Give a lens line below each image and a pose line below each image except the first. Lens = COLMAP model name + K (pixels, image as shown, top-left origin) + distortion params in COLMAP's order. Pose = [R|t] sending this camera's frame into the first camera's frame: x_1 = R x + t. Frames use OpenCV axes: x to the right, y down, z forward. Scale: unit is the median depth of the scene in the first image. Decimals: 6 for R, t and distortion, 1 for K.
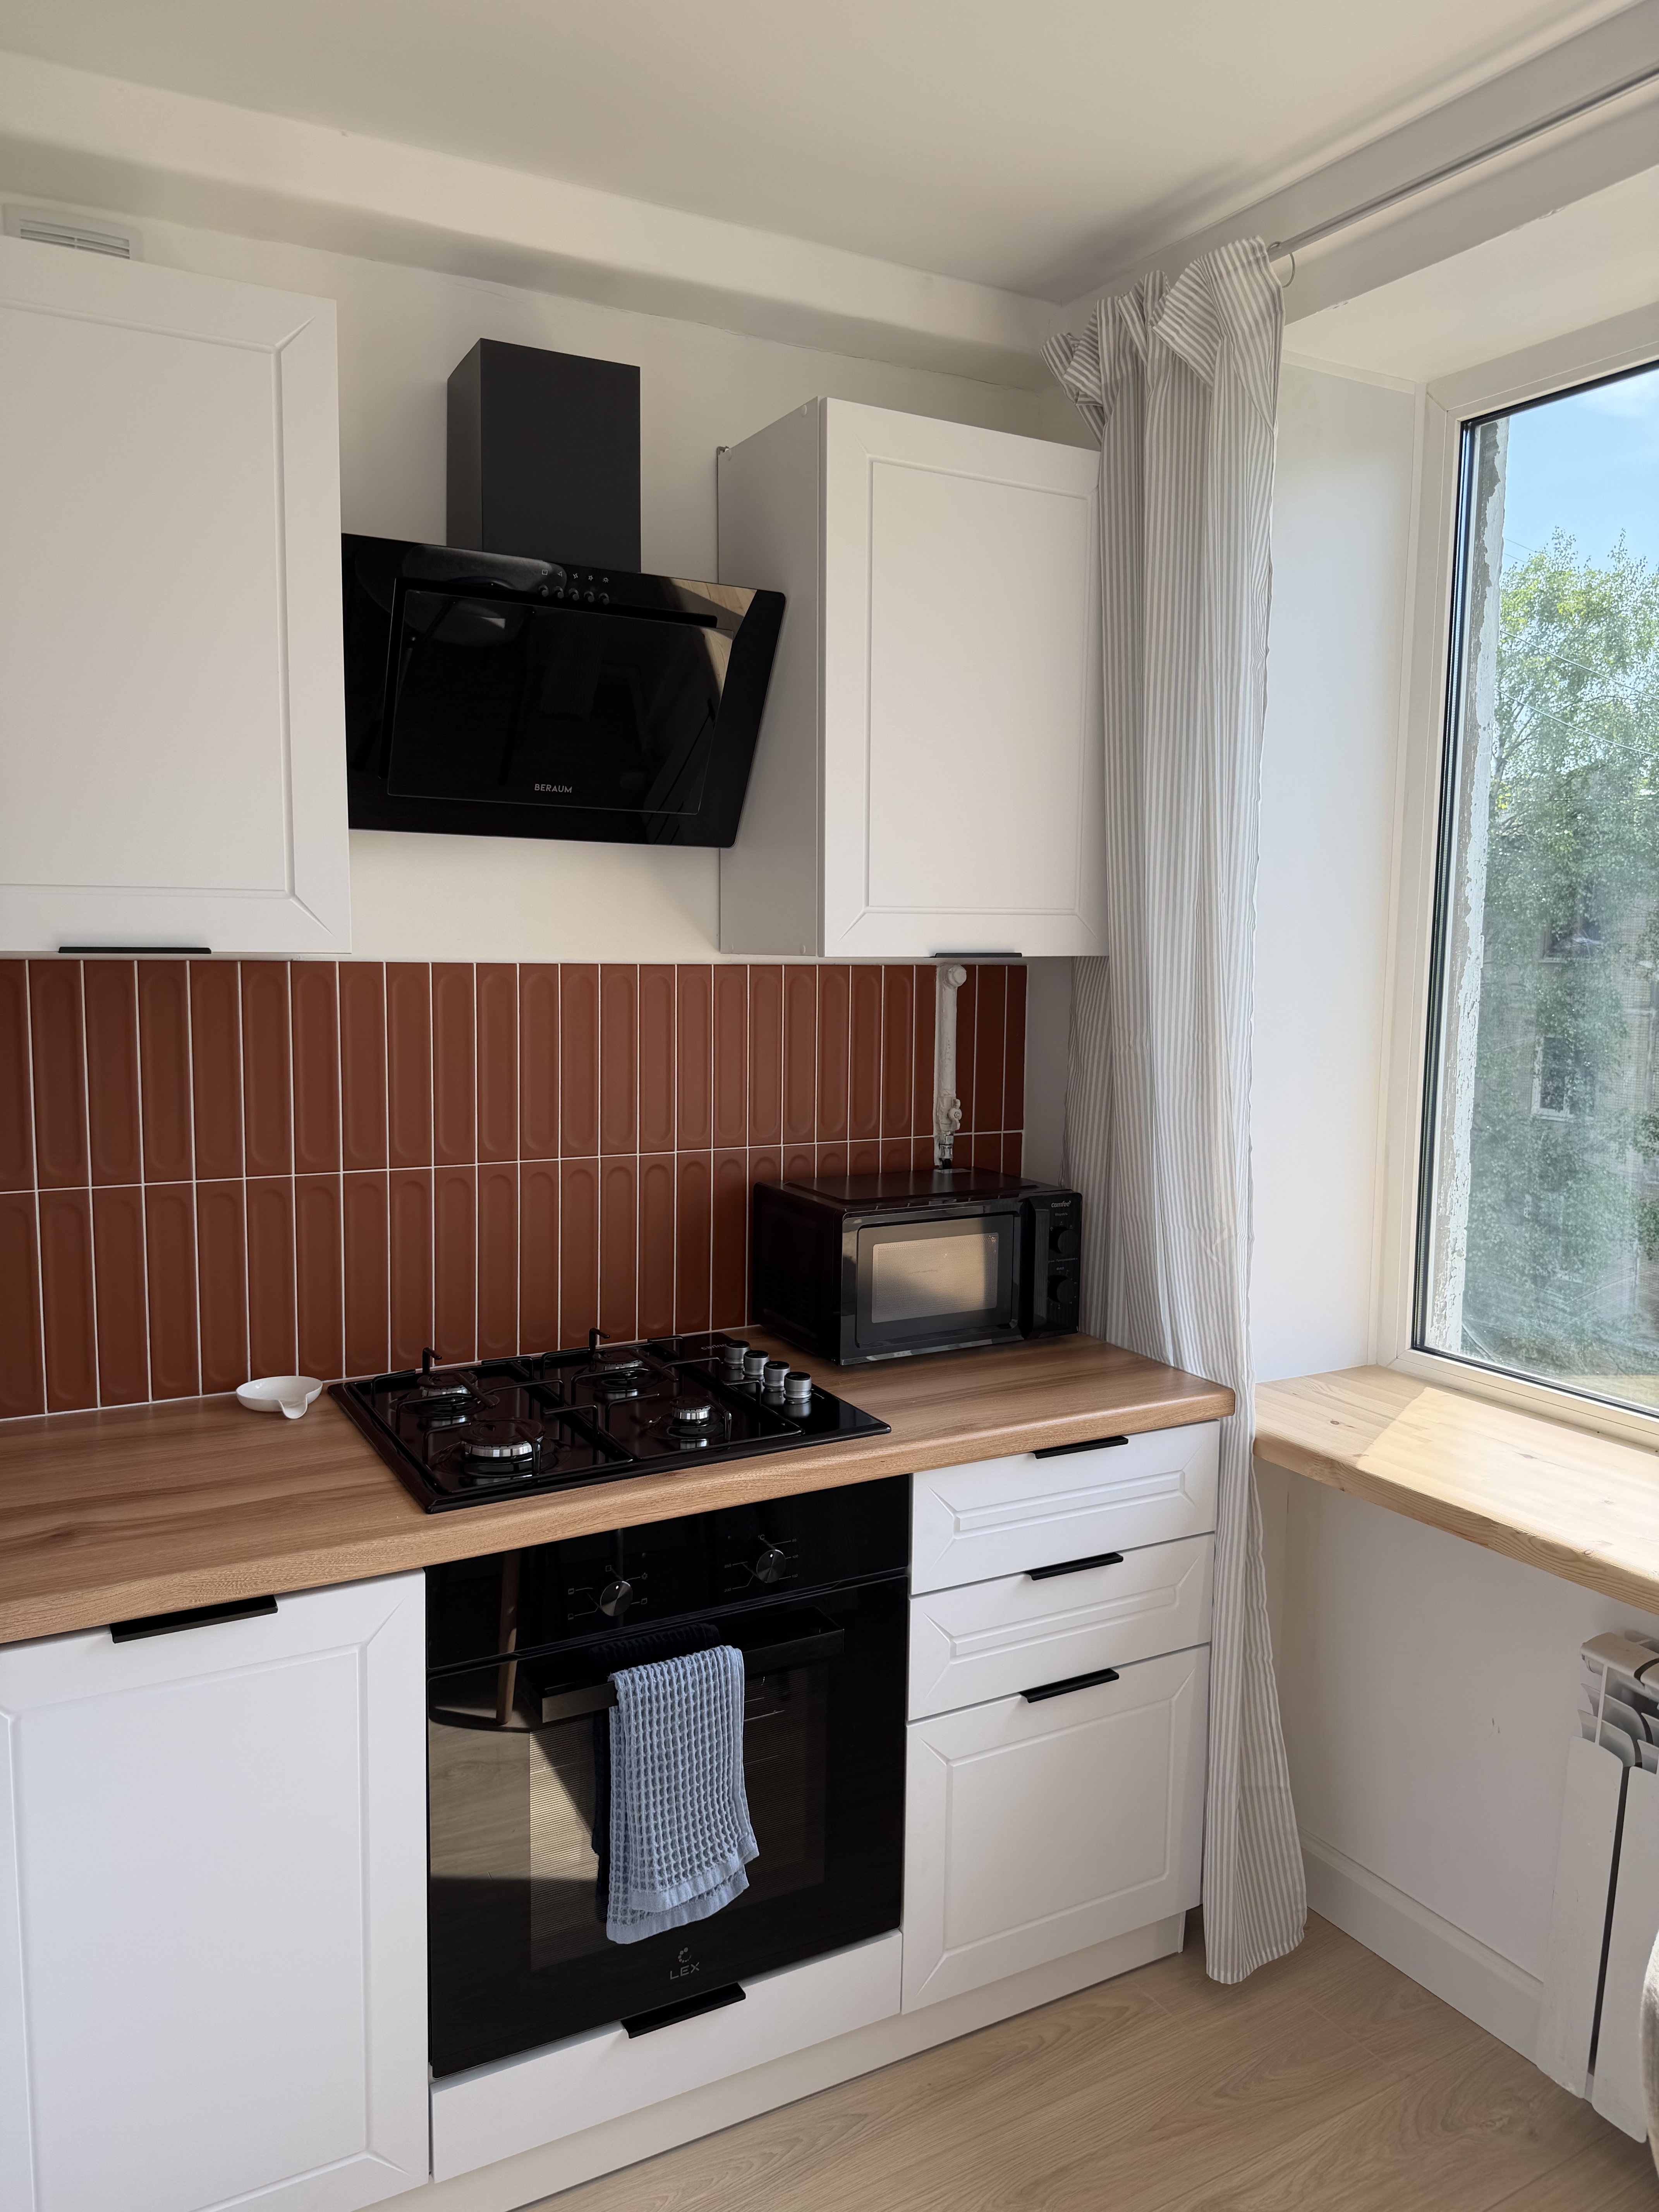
lens RADIAL K [[1582.9, 0, 829.5], [0, 1582.9, 1106.0], [0, 0, 1]] dist [0.045548, -0.084379]
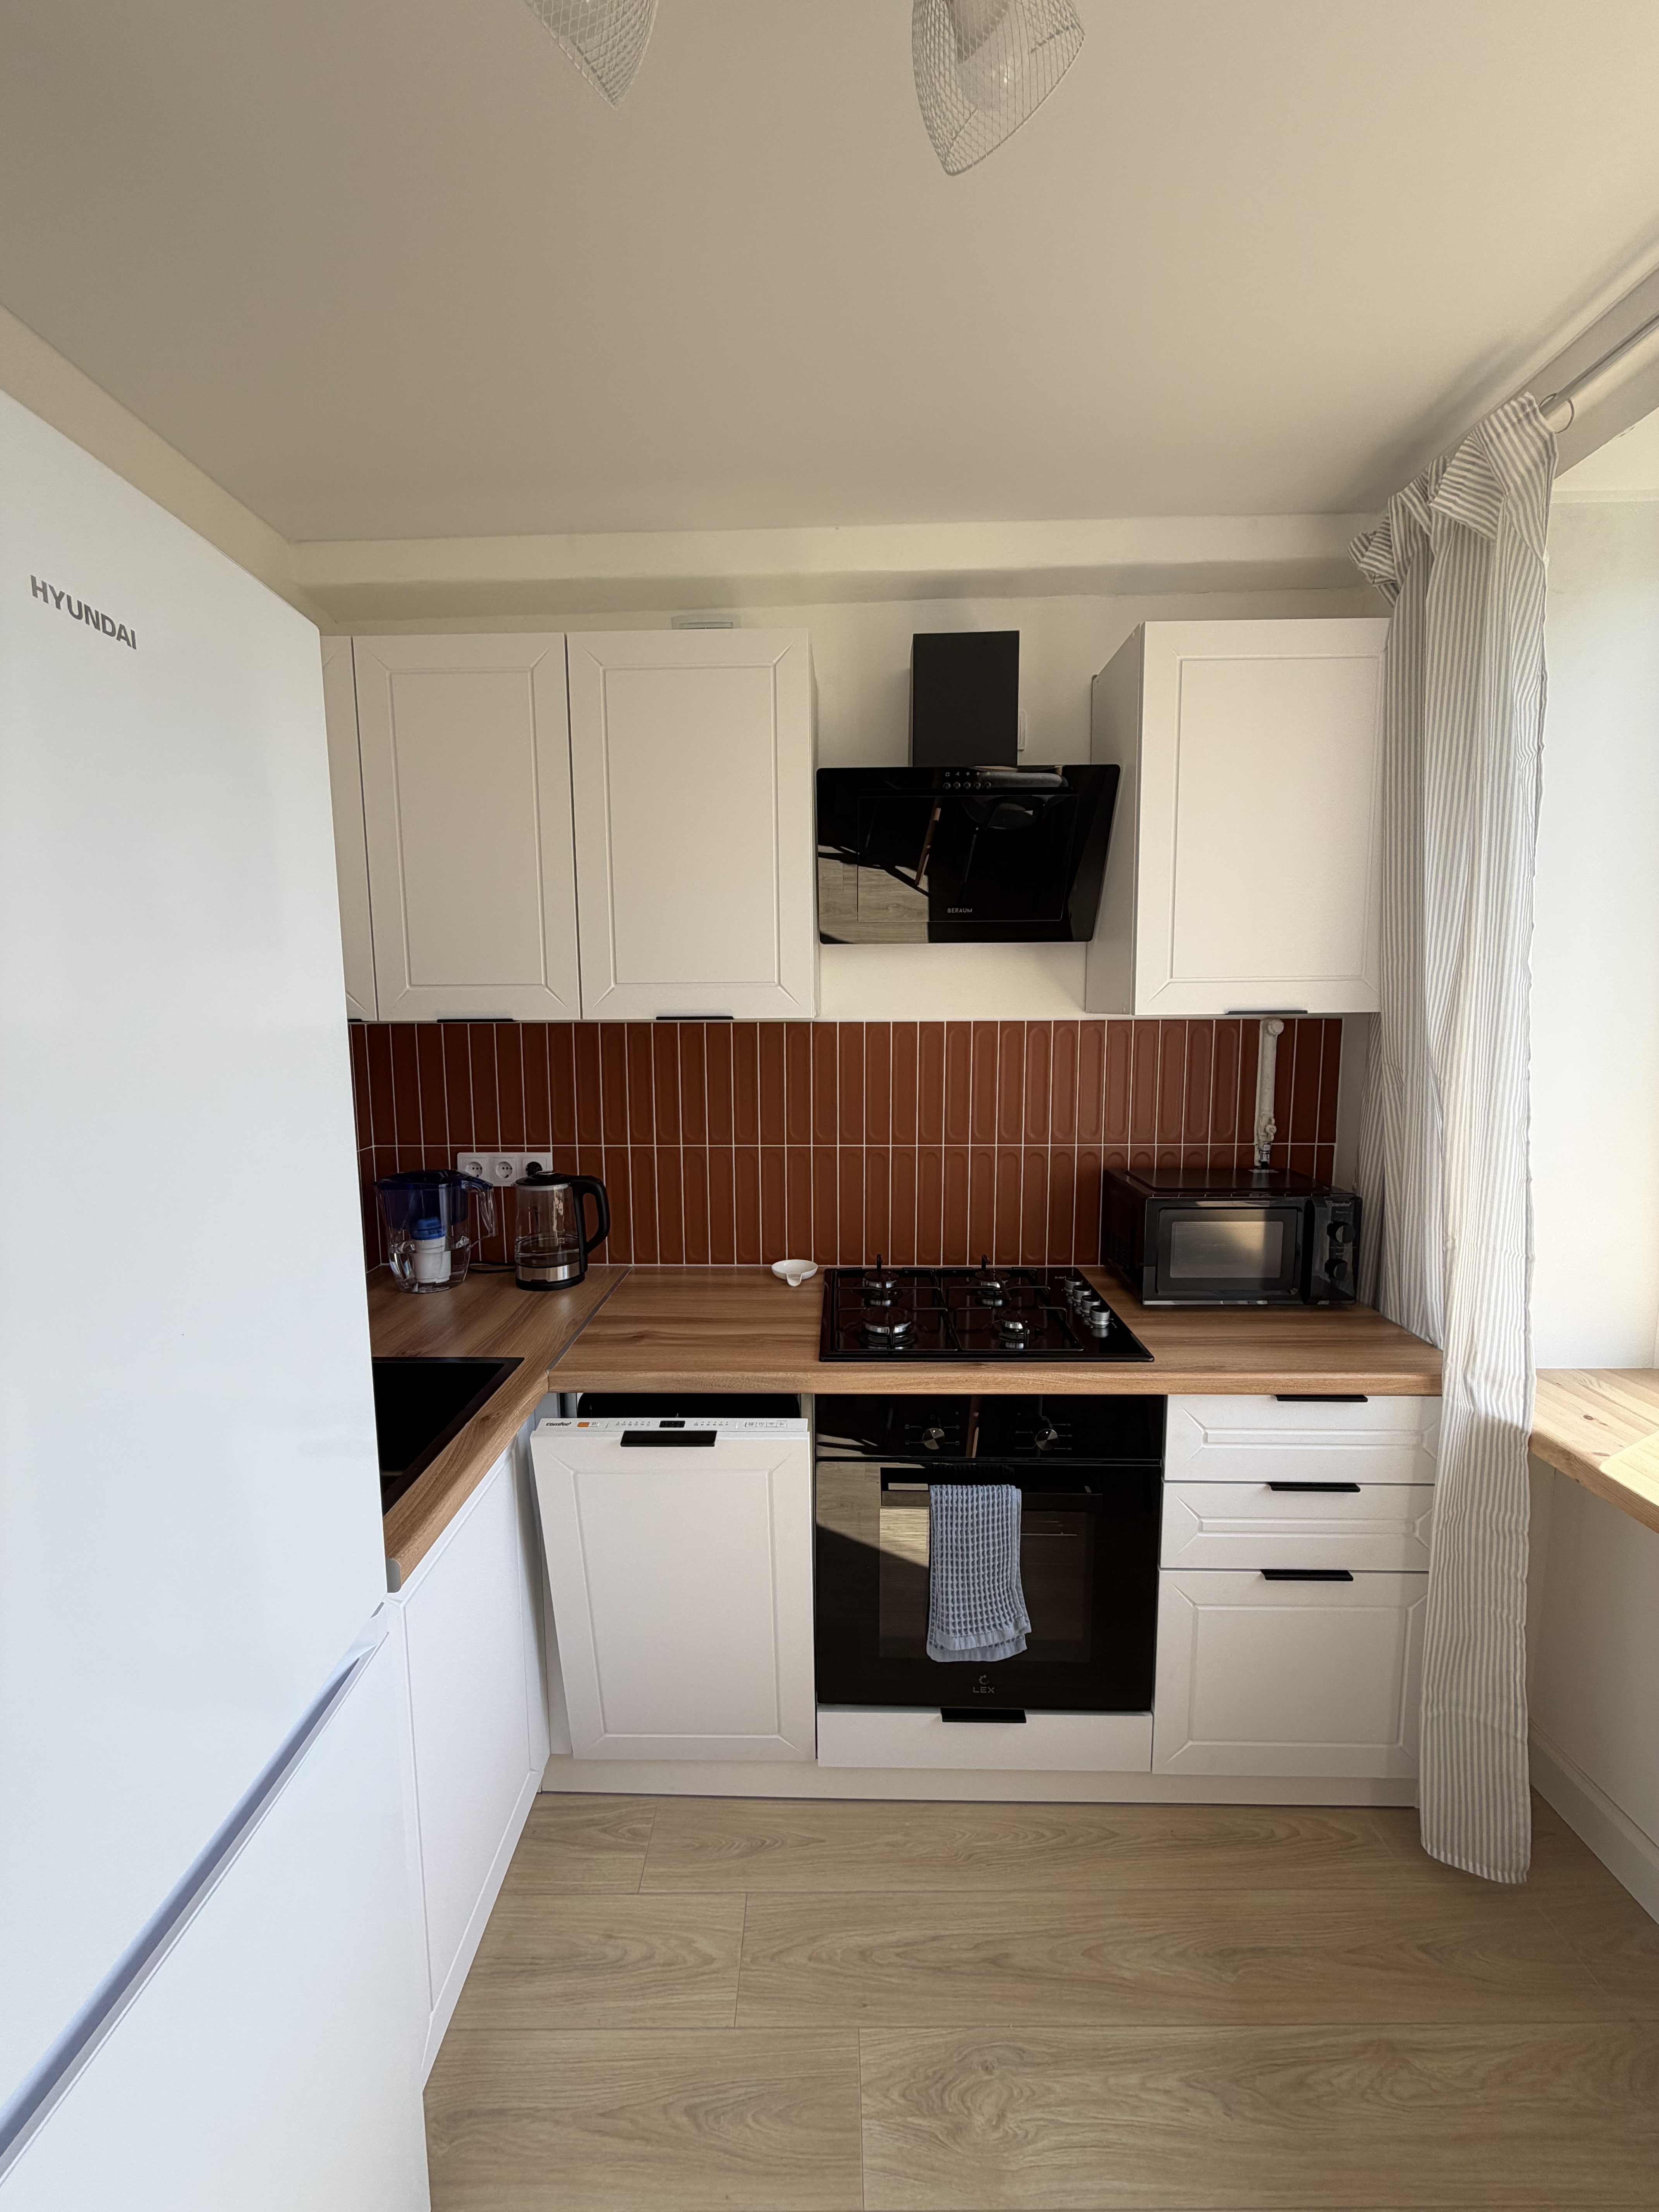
lens RADIAL K [[885.5, 0, 820.8], [0, 885.5, 1101.5], [0, 0, 1]] dist [-0.001260, -0.001150]
pose [[0.861260, 0.040094, -0.506580, 0.164320], [-0.037595, 0.999178, 0.015164, -0.020137], [0.506772, 0.005985, 0.862059, 0.178214]]
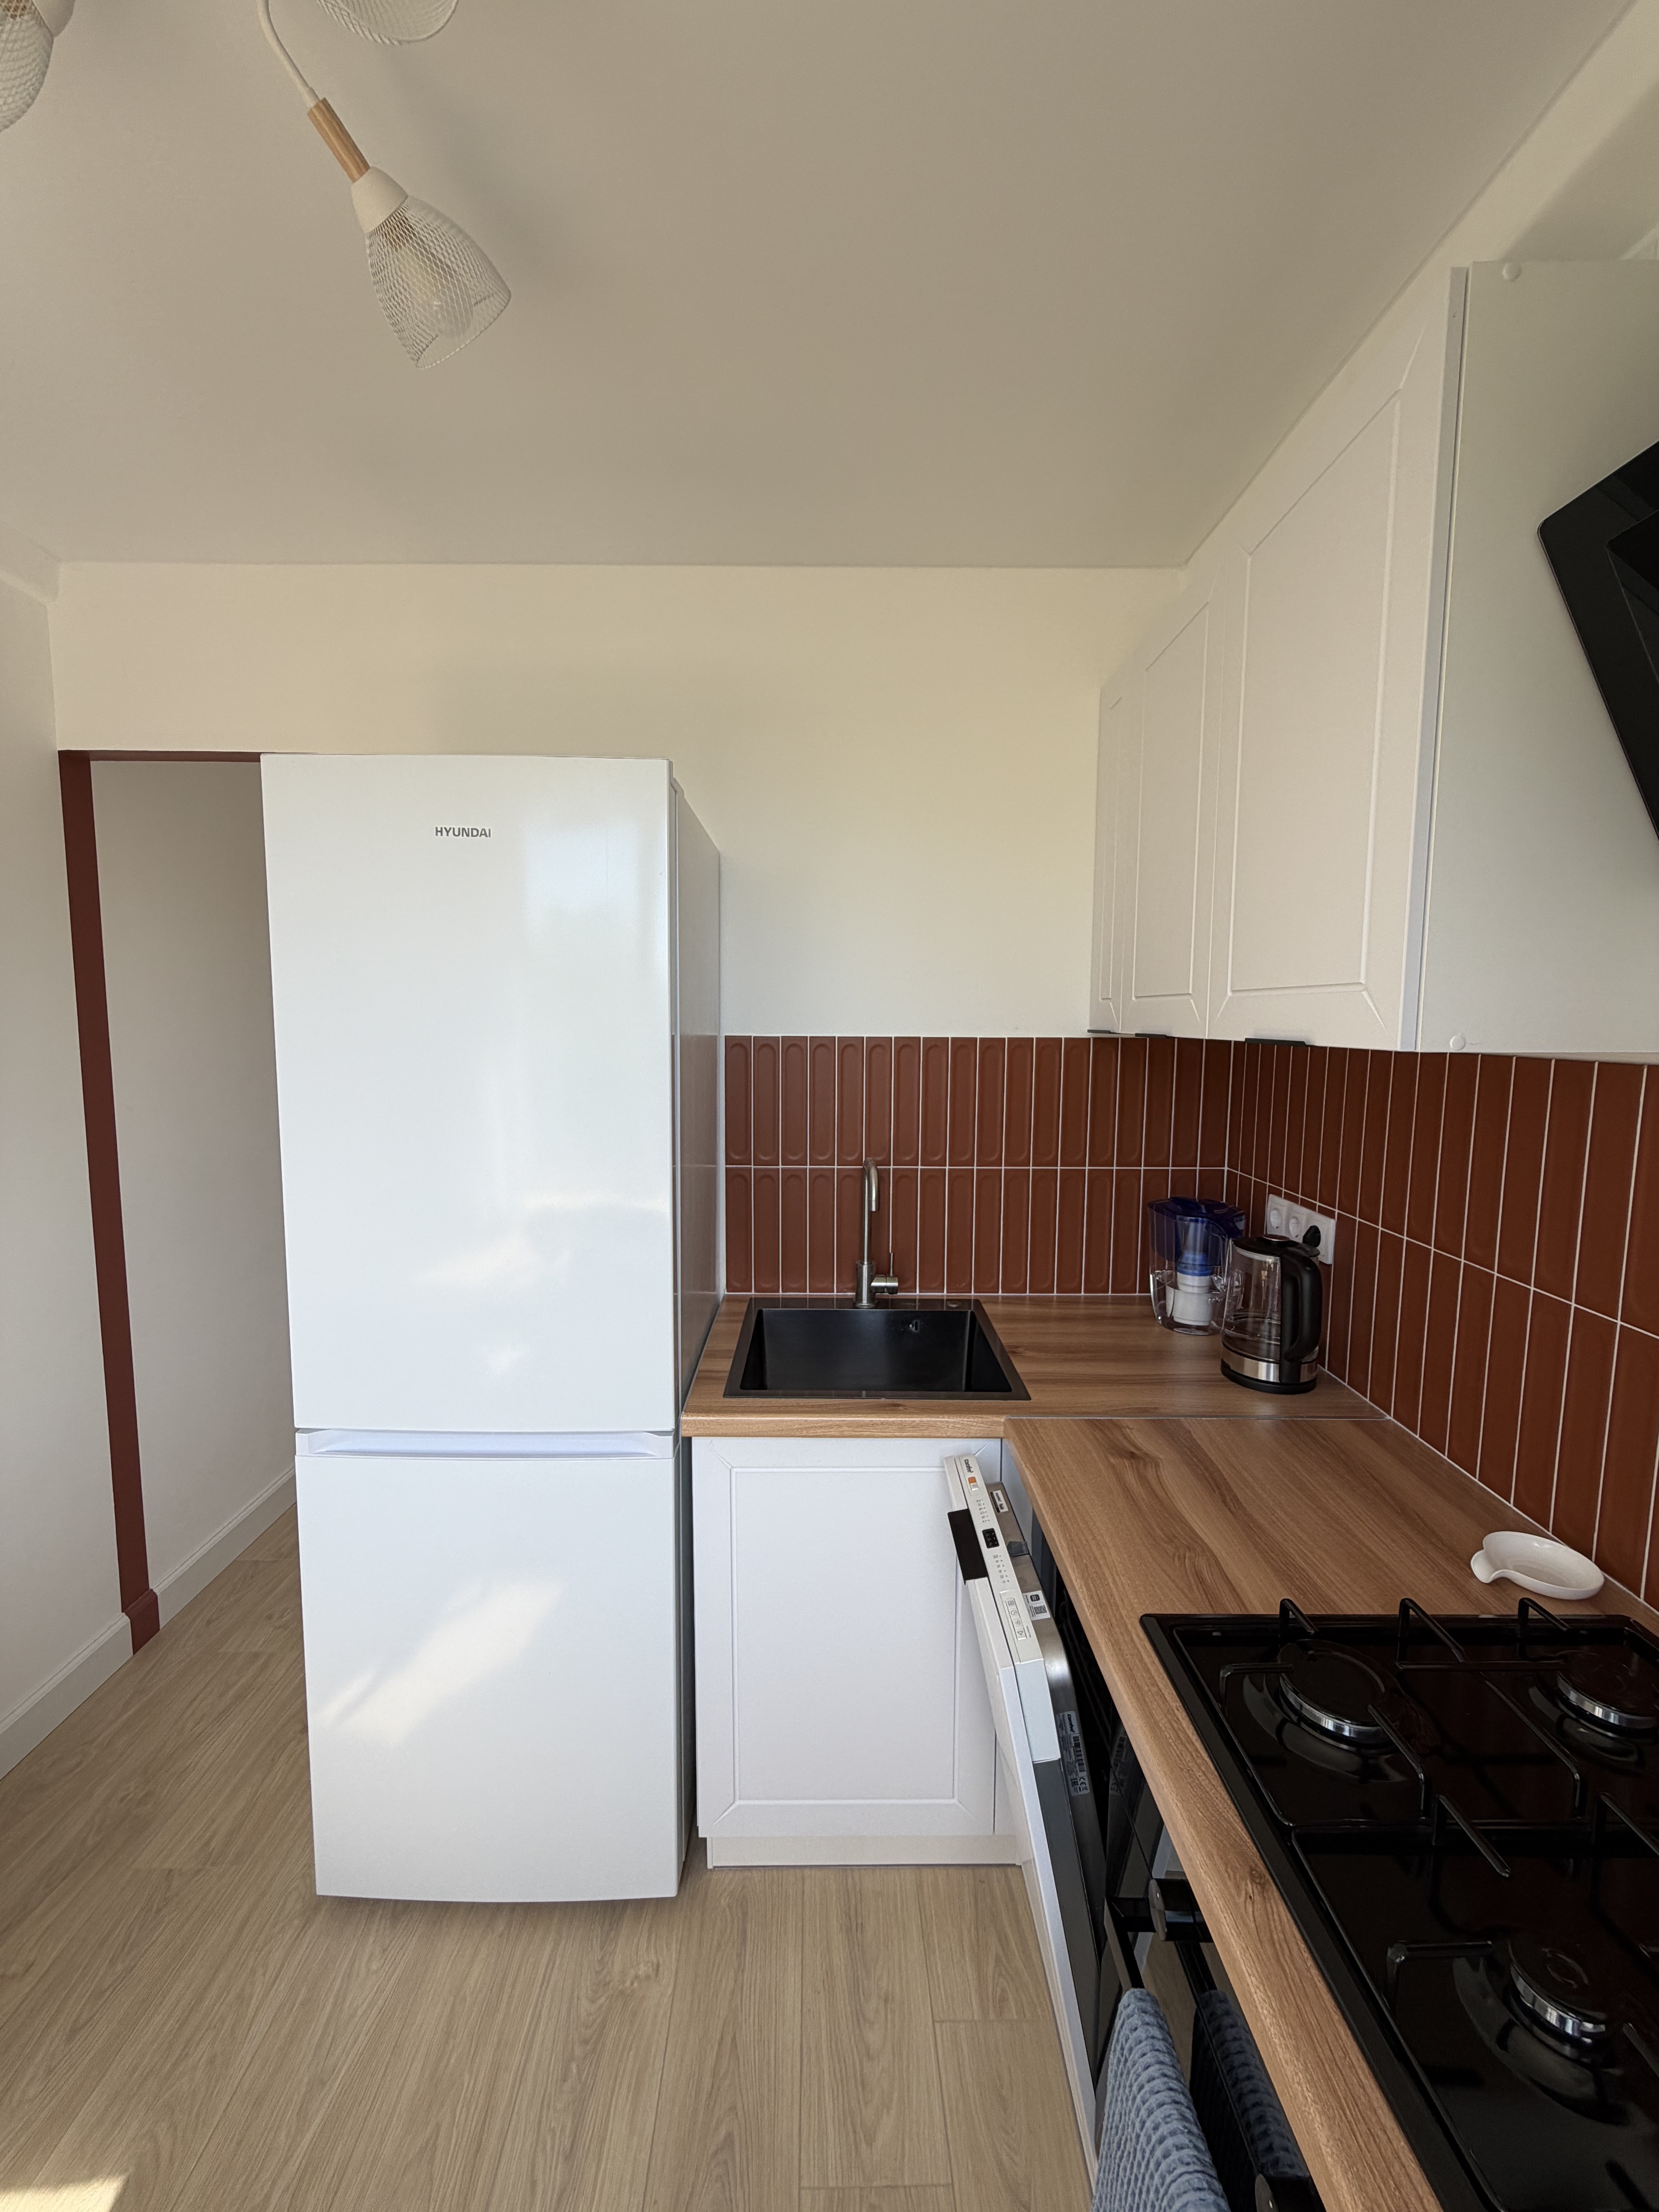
lens RADIAL K [[877.4, 0, 829.5], [0, 877.4, 1106.0], [0, 0, 1]] dist [-0.000119, 0.000001]
pose [[-0.493986, 0.073171, -0.866385, 0.232802], [-0.104969, 0.984145, 0.142967, -0.090265], [0.863110, 0.161568, -0.478474, 0.862382]]
